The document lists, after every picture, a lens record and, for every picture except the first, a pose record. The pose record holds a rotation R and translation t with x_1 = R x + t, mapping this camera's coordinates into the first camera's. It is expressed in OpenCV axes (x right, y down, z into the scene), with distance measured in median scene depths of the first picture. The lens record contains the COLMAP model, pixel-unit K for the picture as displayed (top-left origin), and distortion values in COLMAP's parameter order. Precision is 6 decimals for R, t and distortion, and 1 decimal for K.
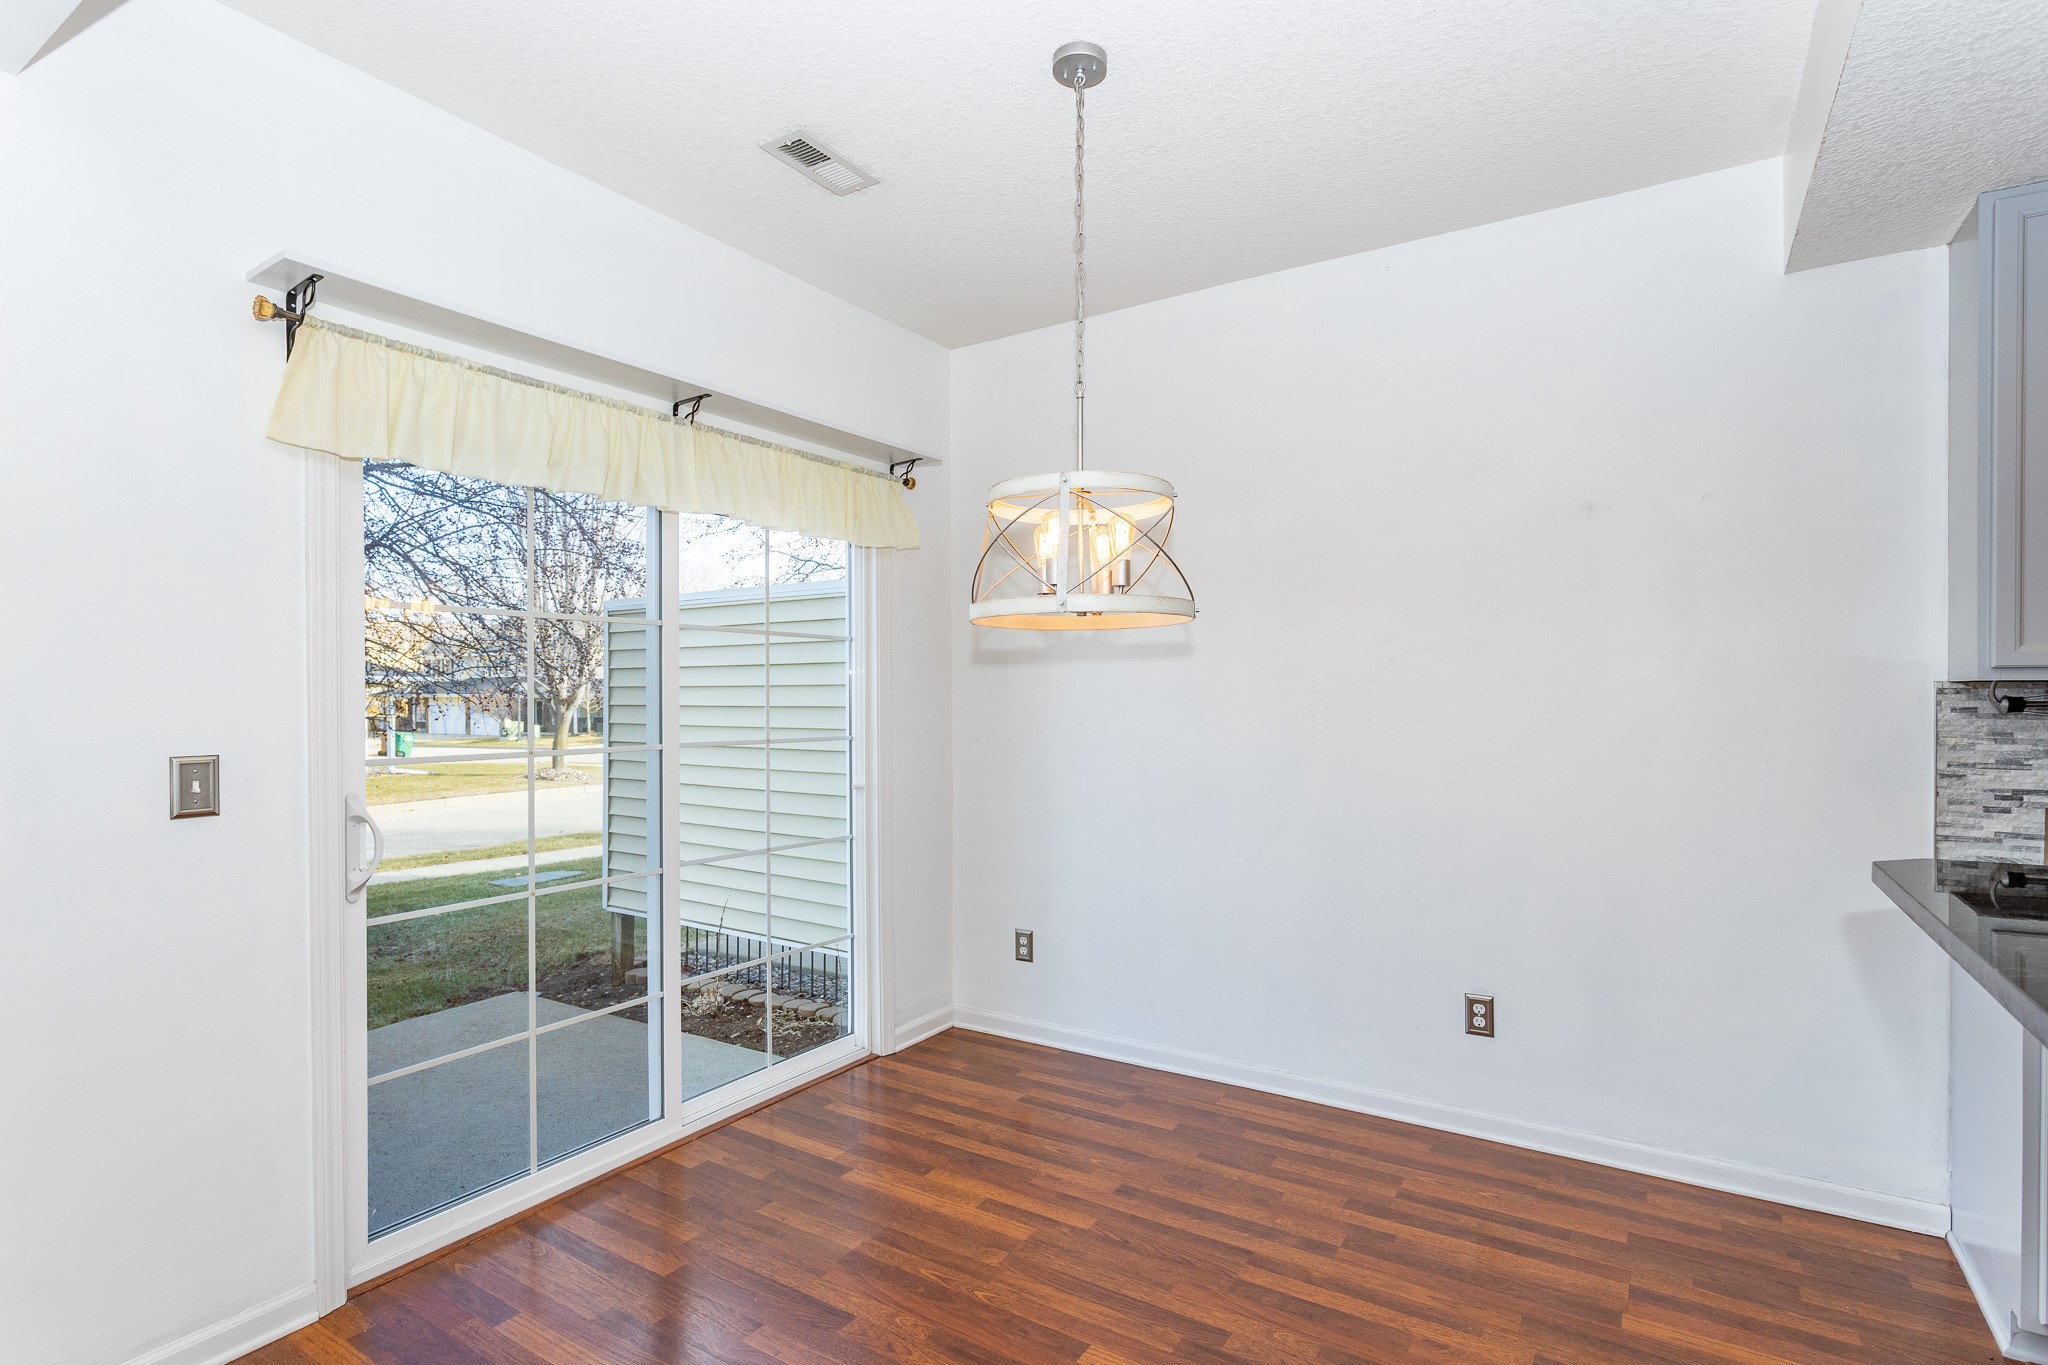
lens RADIAL K [[1005.5, 0, 1028.0], [0, 1005.5, 691.1], [0, 0, 1]] dist [-0.004679, 0.002492]
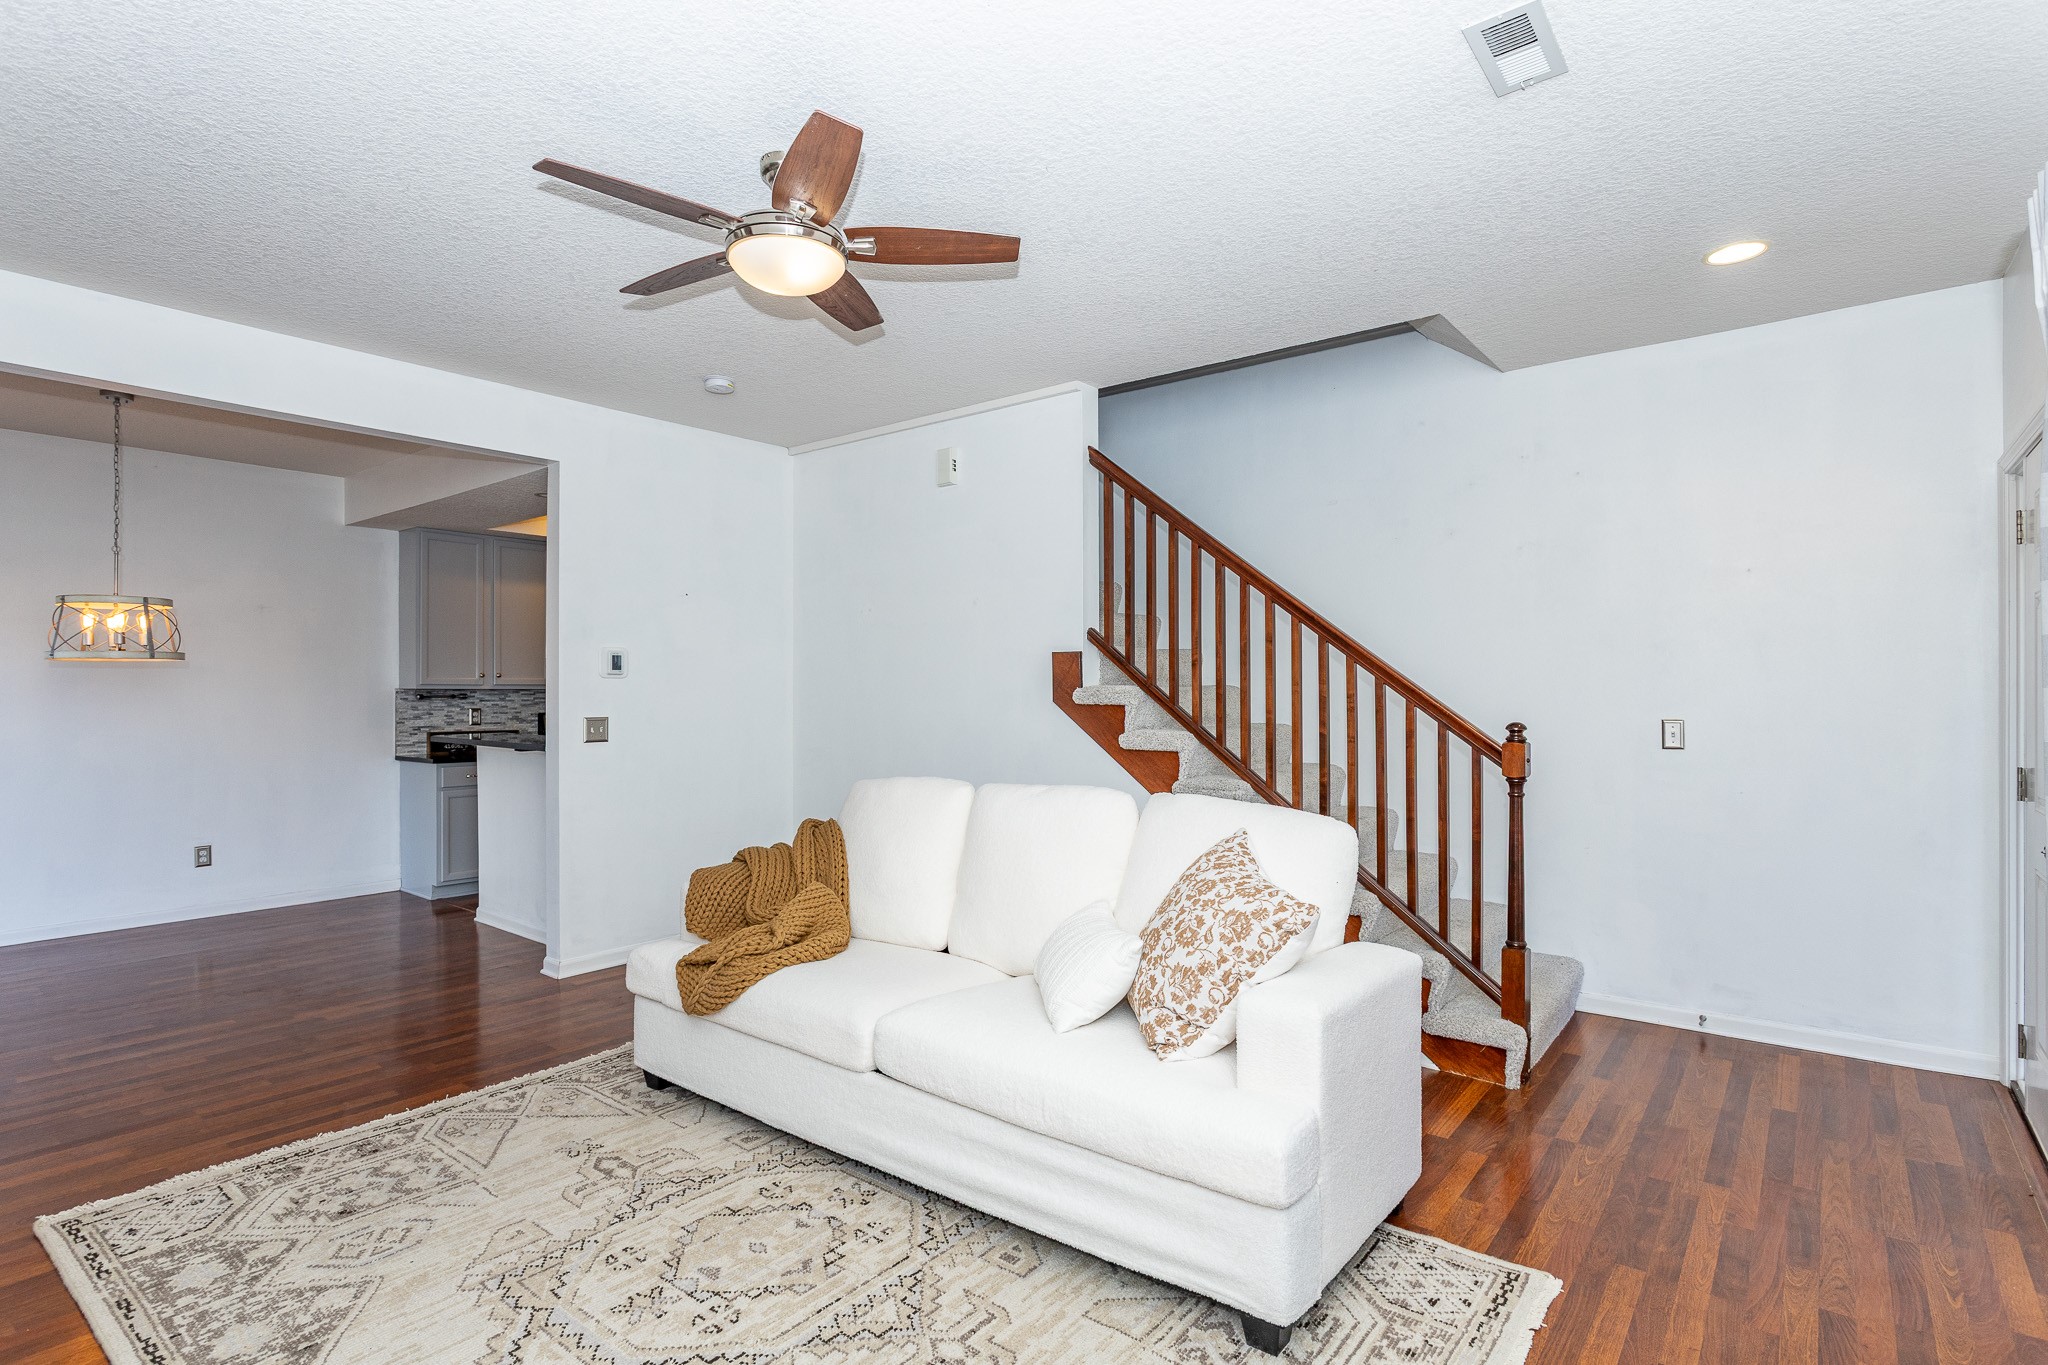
lens RADIAL K [[1010.3, 0, 1028.3], [0, 1010.3, 689.0], [0, 0, 1]] dist [-0.009766, 0.000416]
pose [[0.104225, 0.002712, 0.994550, -1.627974], [0.000257, 0.999996, -0.002754, -0.000634], [-0.994554, 0.000543, 0.104224, -0.992932]]
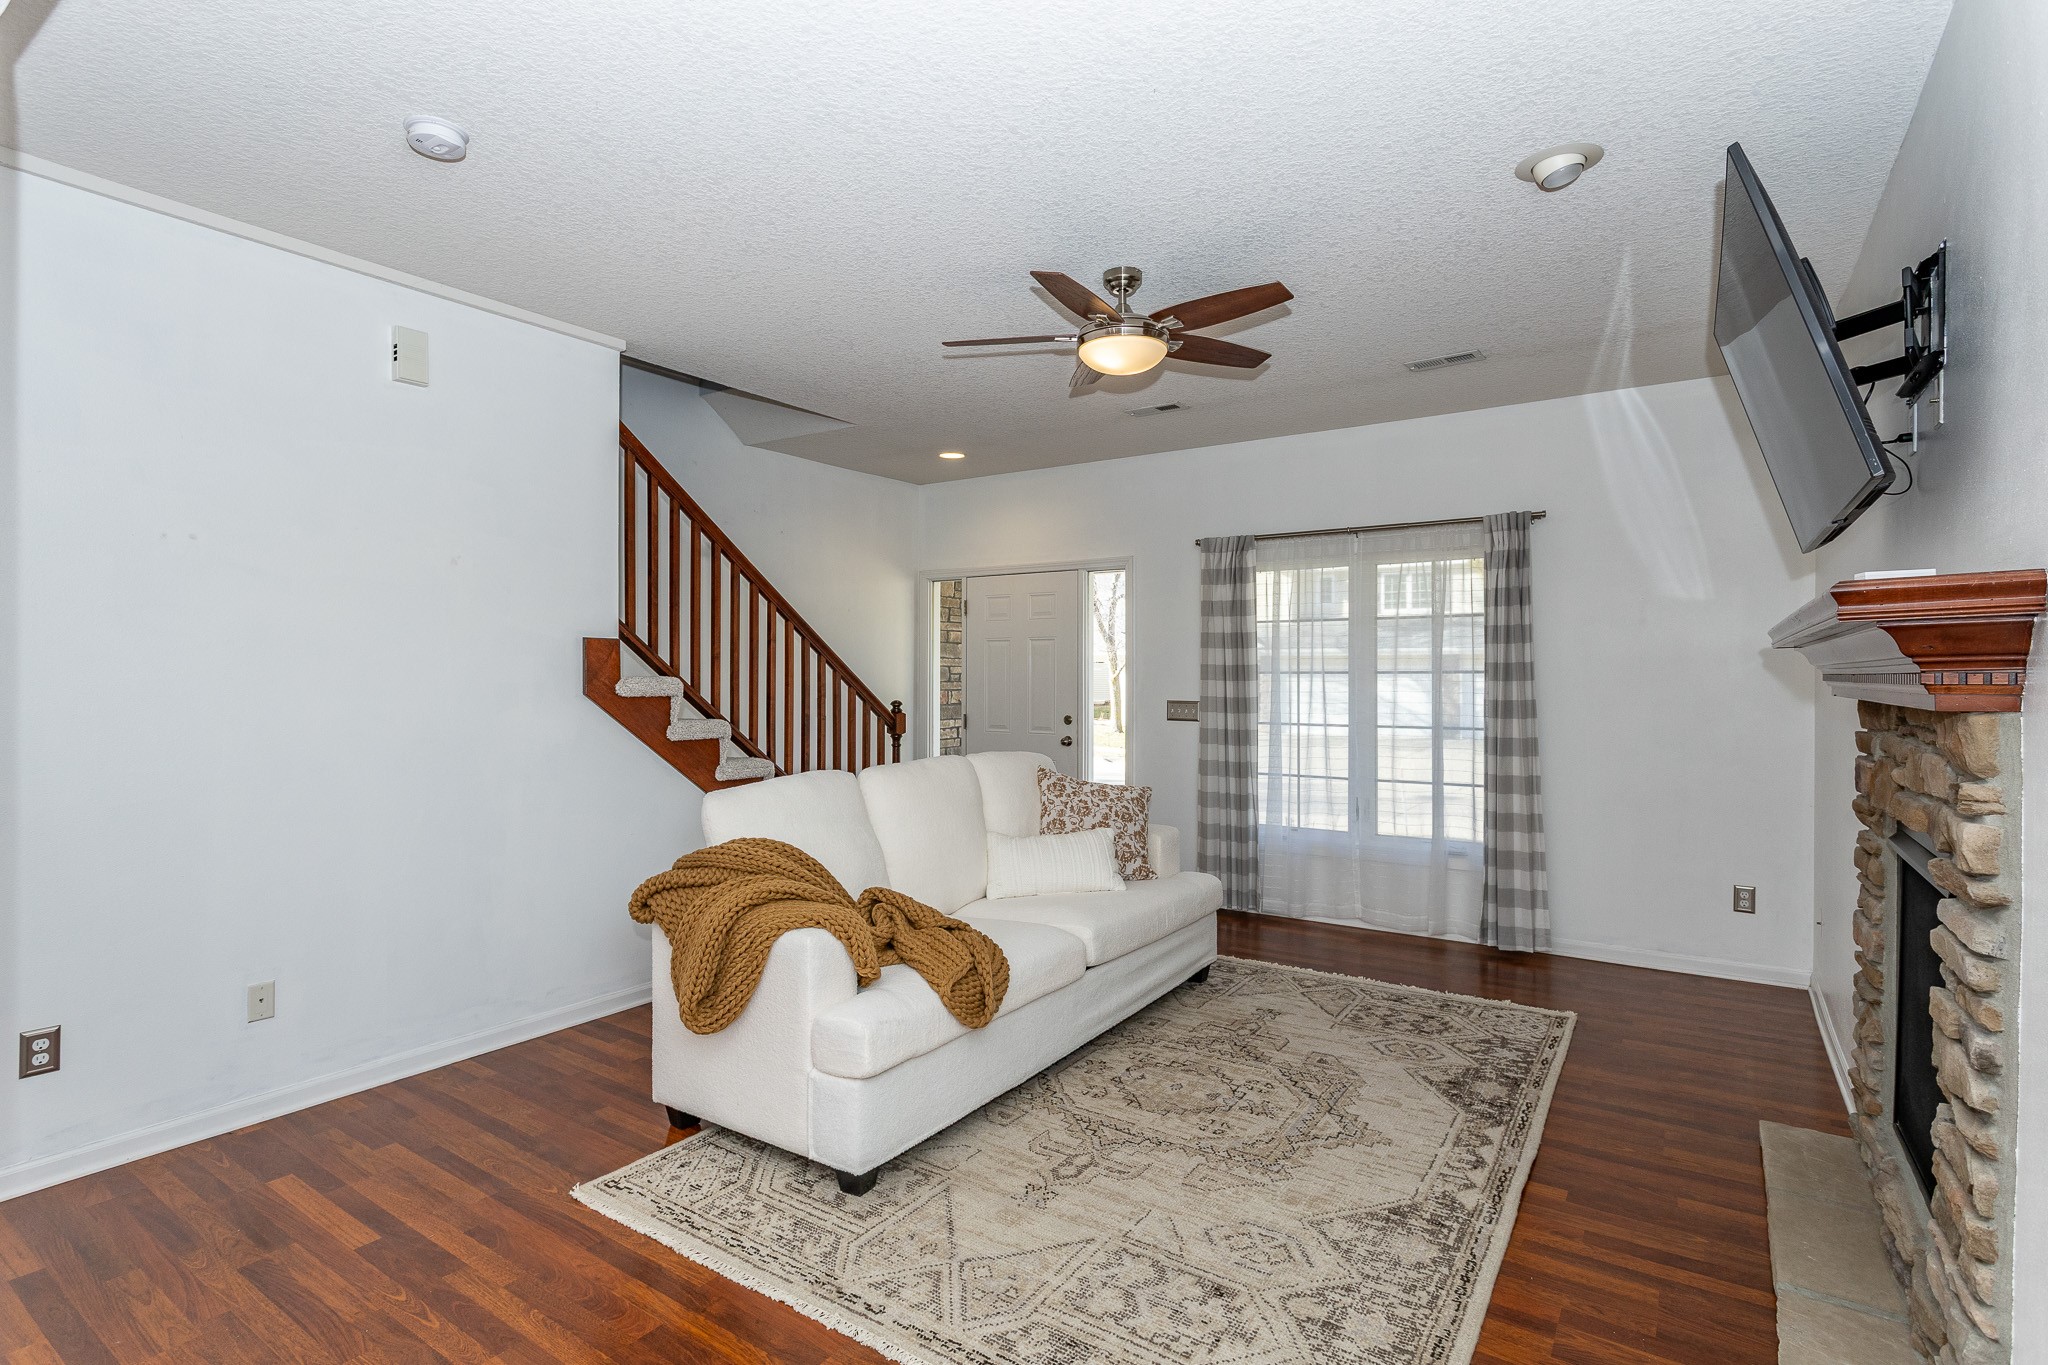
lens RADIAL K [[1001.4, 0, 1024.0], [0, 1001.4, 682.5], [0, 0, 1]] dist [-0.016177, 0.003706]
pose [[-0.999515, 0.000187, 0.031131, -0.514989], [0.000407, 0.999975, 0.007069, -0.013521], [-0.031129, 0.007078, -0.999490, 0.719593]]
